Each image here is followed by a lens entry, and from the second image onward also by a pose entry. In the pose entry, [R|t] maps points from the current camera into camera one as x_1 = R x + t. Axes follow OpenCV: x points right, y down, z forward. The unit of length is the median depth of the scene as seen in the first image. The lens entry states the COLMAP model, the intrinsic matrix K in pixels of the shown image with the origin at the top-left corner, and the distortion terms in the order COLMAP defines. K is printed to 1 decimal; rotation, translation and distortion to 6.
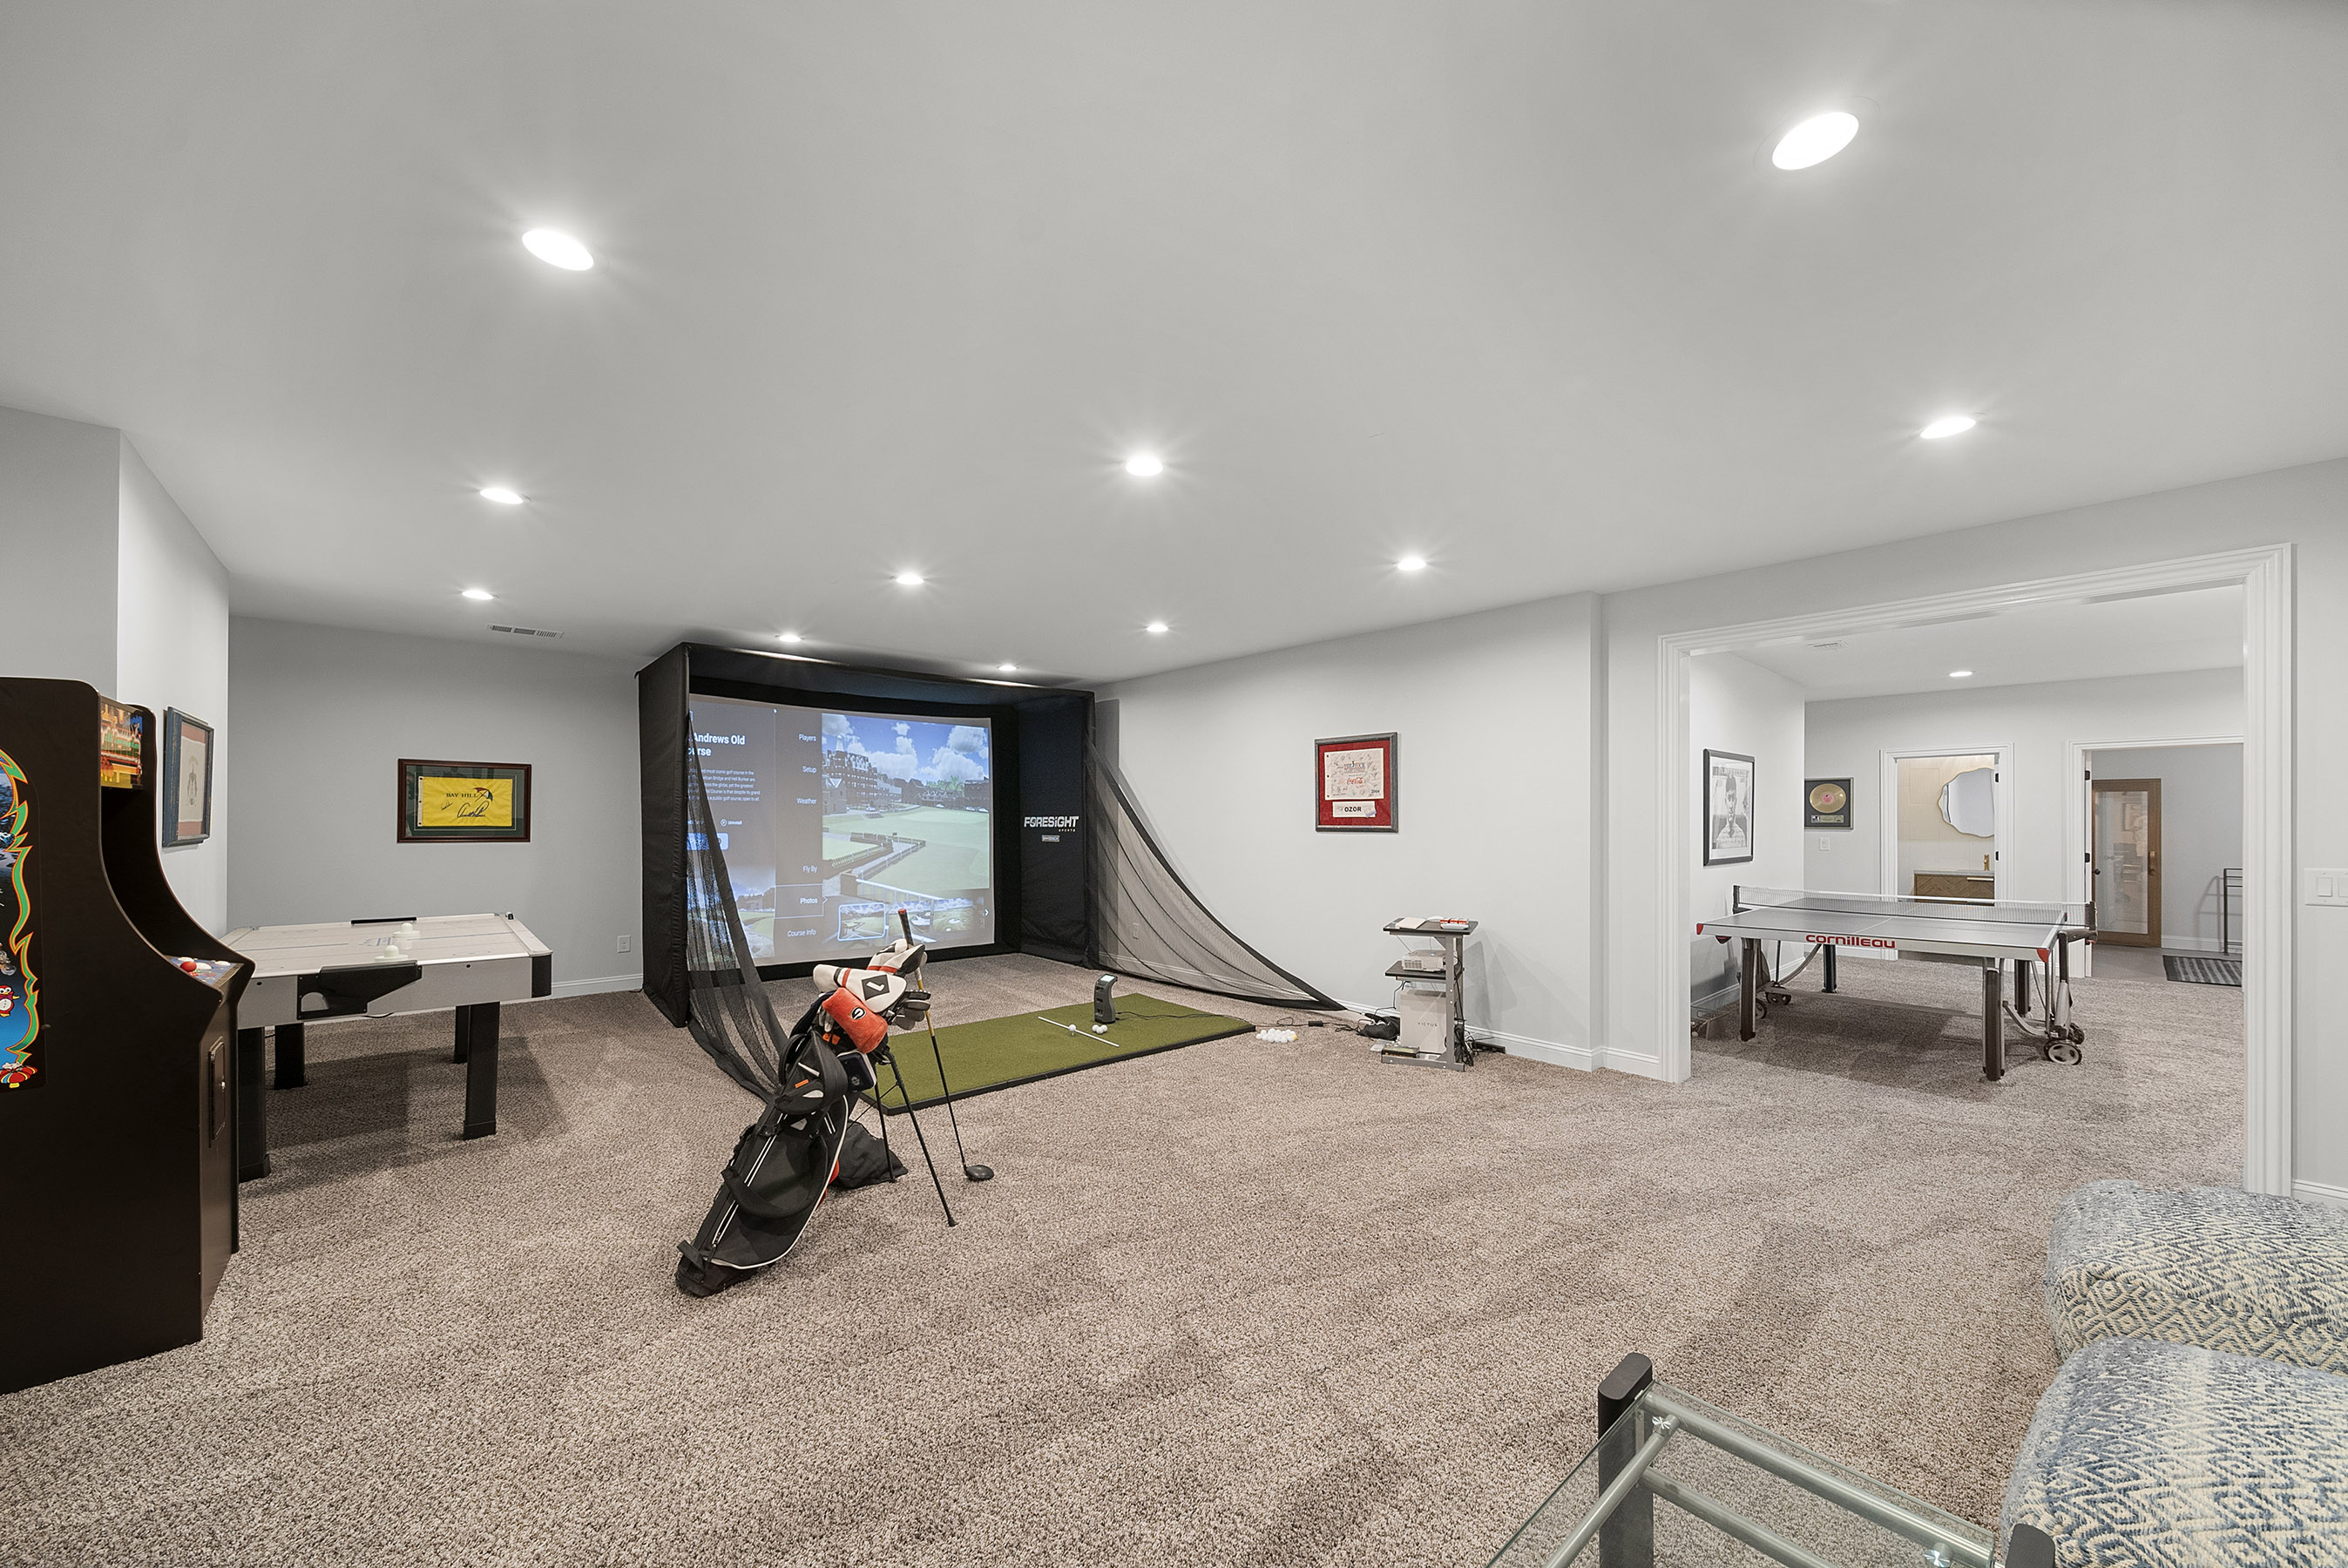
lens RADIAL K [[830.3, 0, 1163.4], [0, 830.3, 825.8], [0, 0, 1]] dist [0.001464, -0.001361]
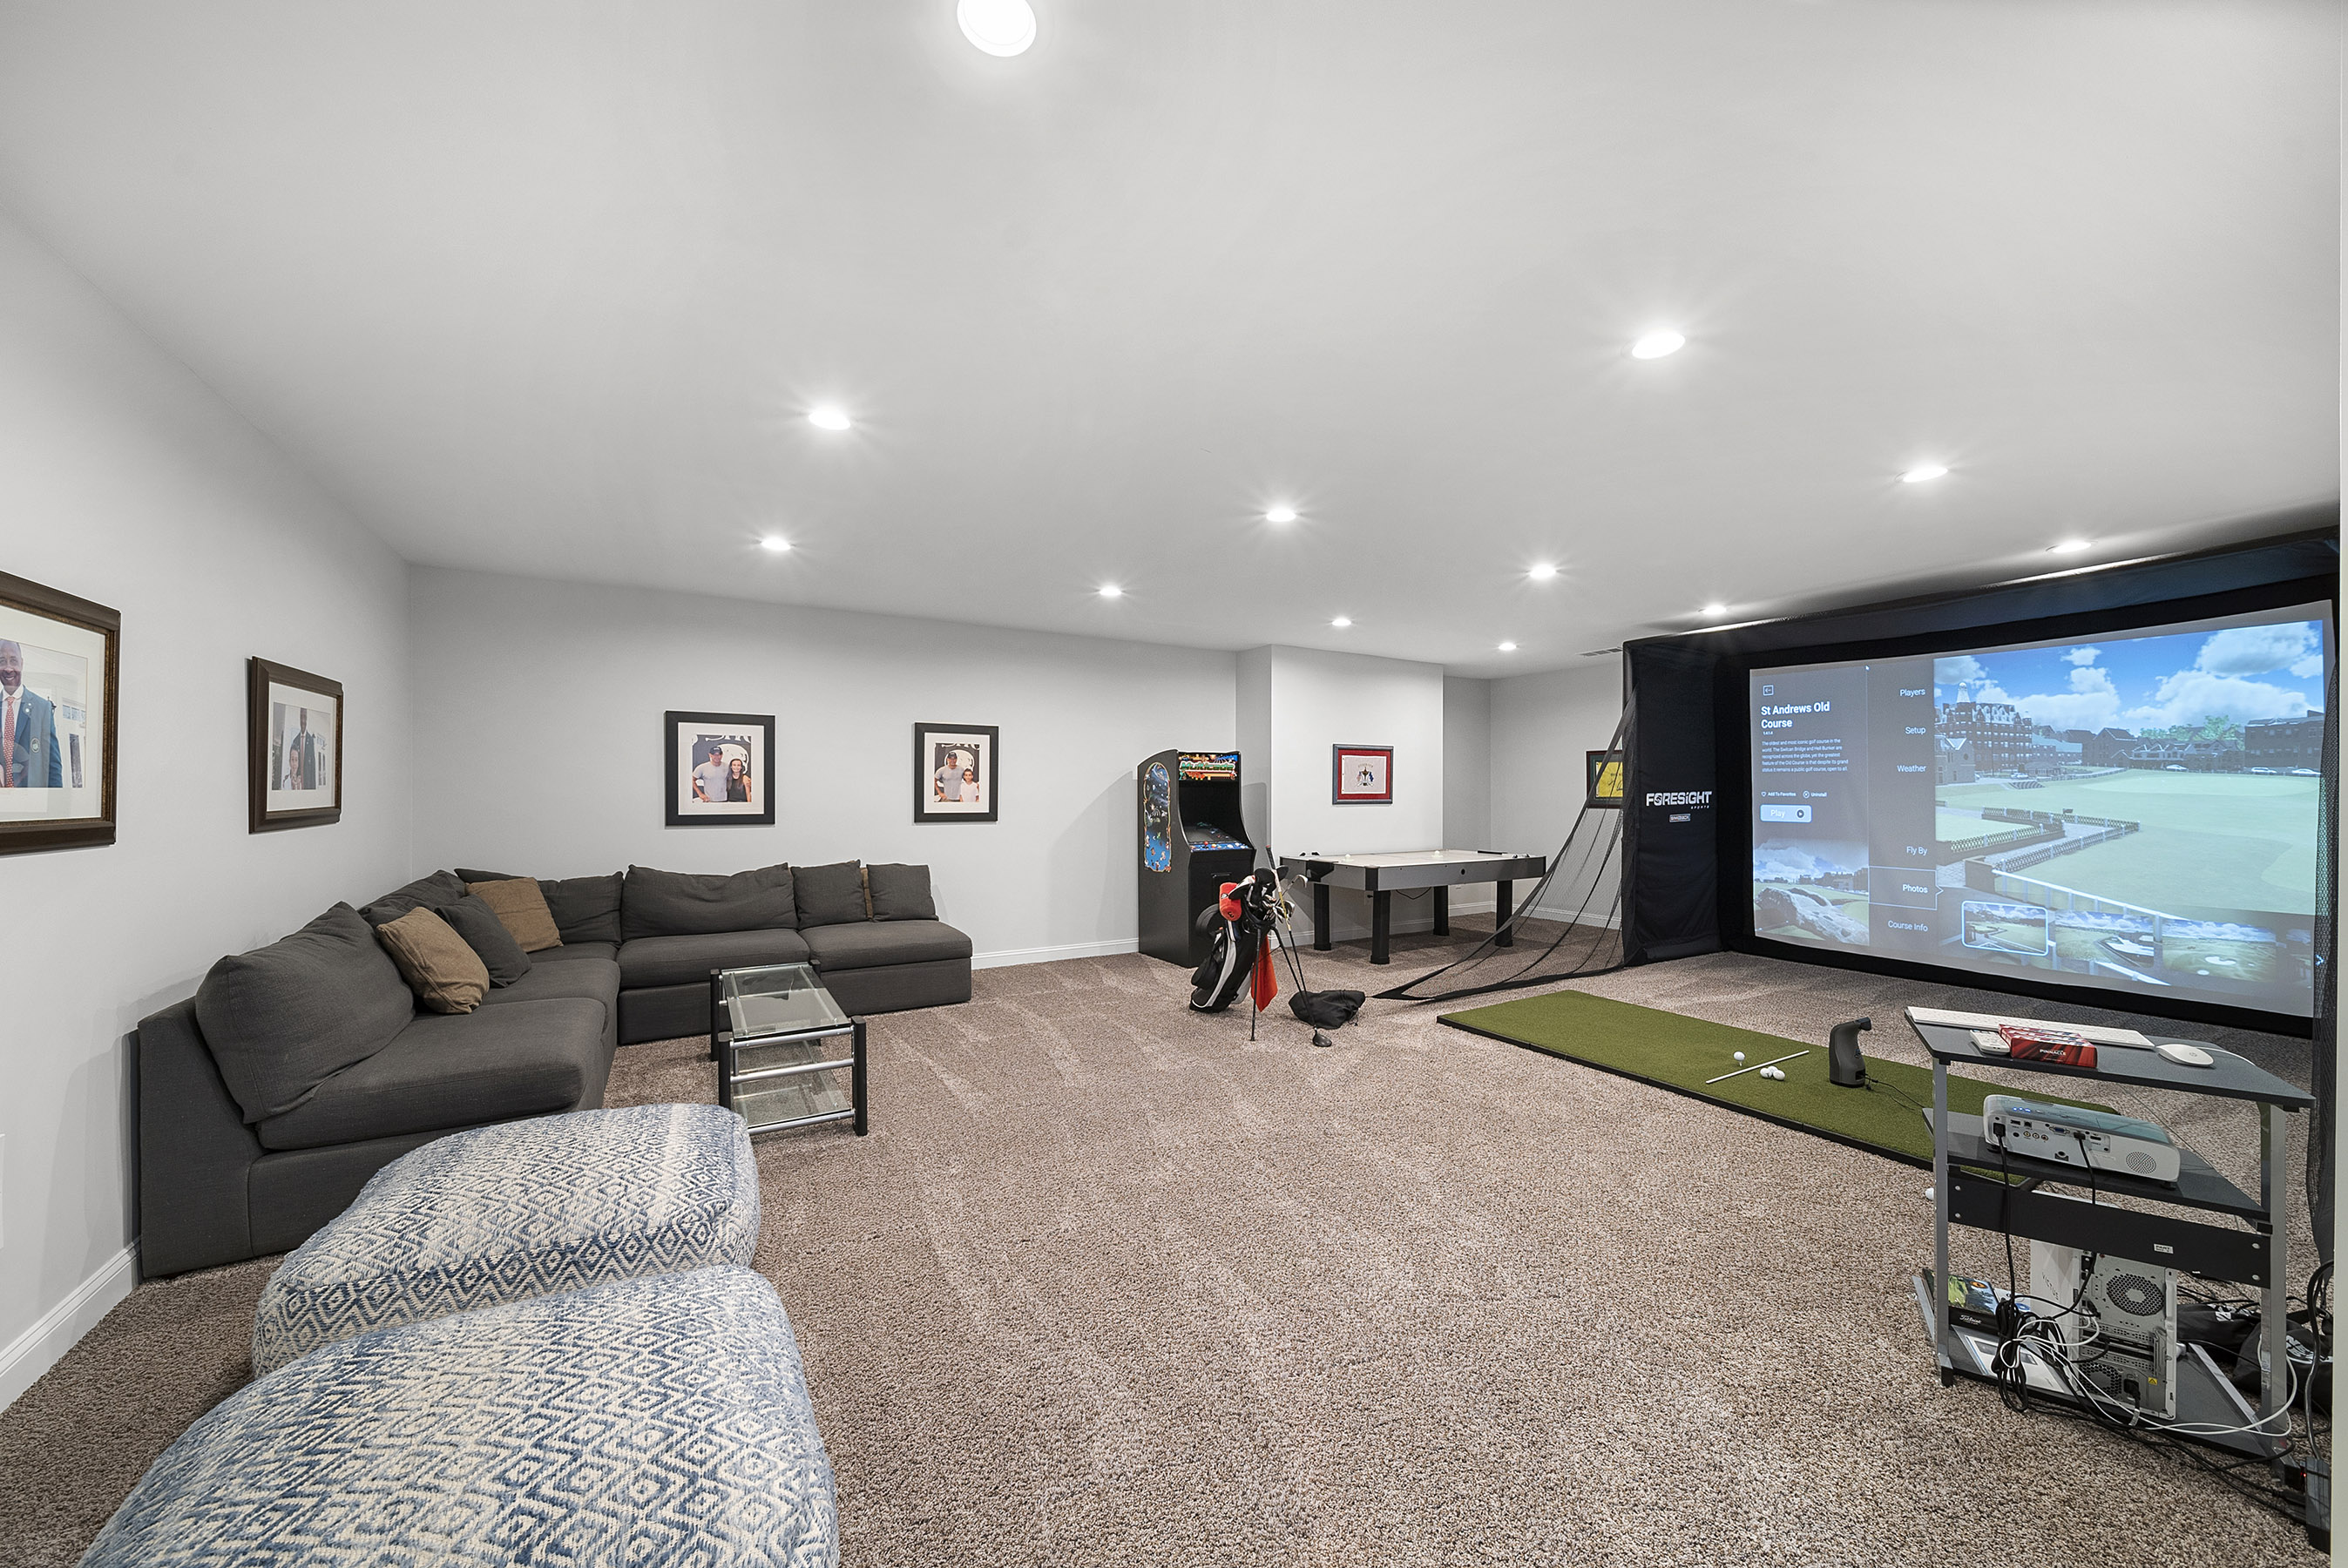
lens RADIAL K [[830.3, 0, 1163.4], [0, 830.3, 798.1], [0, 0, 1]] dist [0.001464, -0.001361]
pose [[-0.176078, 0.010274, -0.984323, 0.508014], [0.000347, 0.999946, 0.010375, -0.008764], [0.984376, 0.001485, -0.176072, 0.395822]]
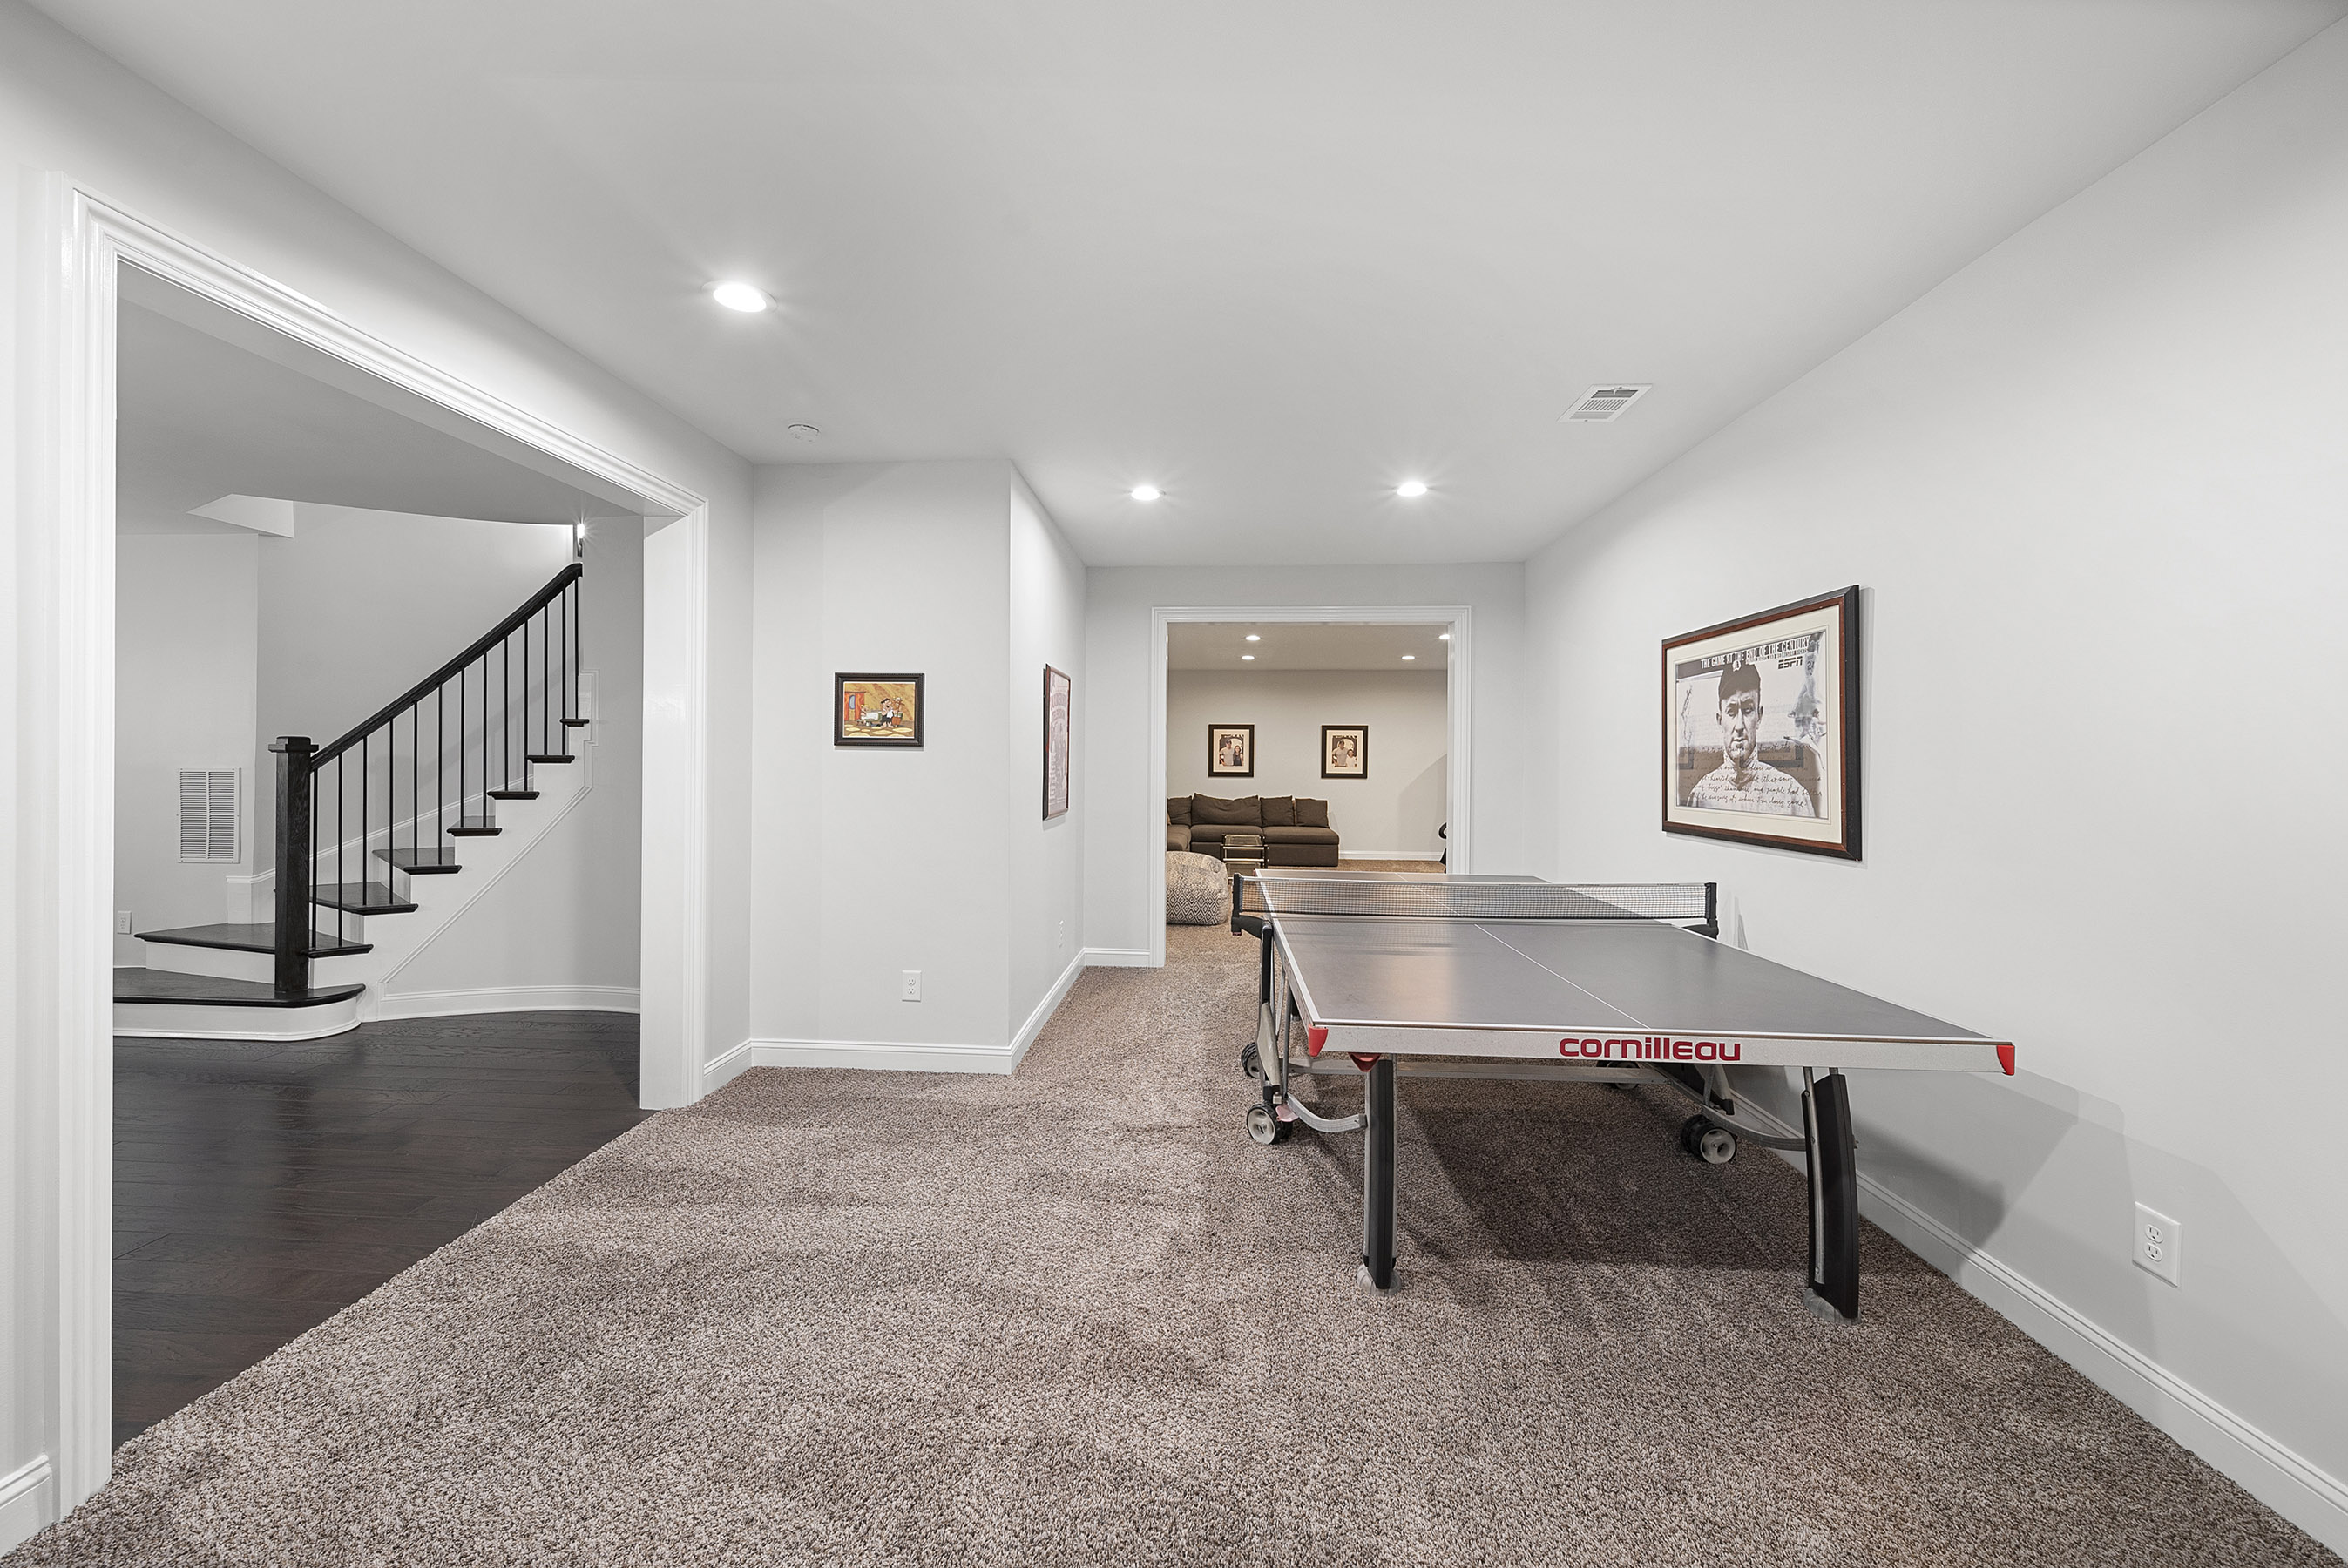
lens RADIAL K [[830.3, 0, 1166.8], [0, 830.3, 761.7], [0, 0, 1]] dist [0.001464, -0.001361]
pose [[-0.699558, 0.003993, -0.714565, 1.044304], [-0.001615, 0.999973, 0.007168, -0.017076], [0.714574, 0.006169, -0.699533, 0.879050]]
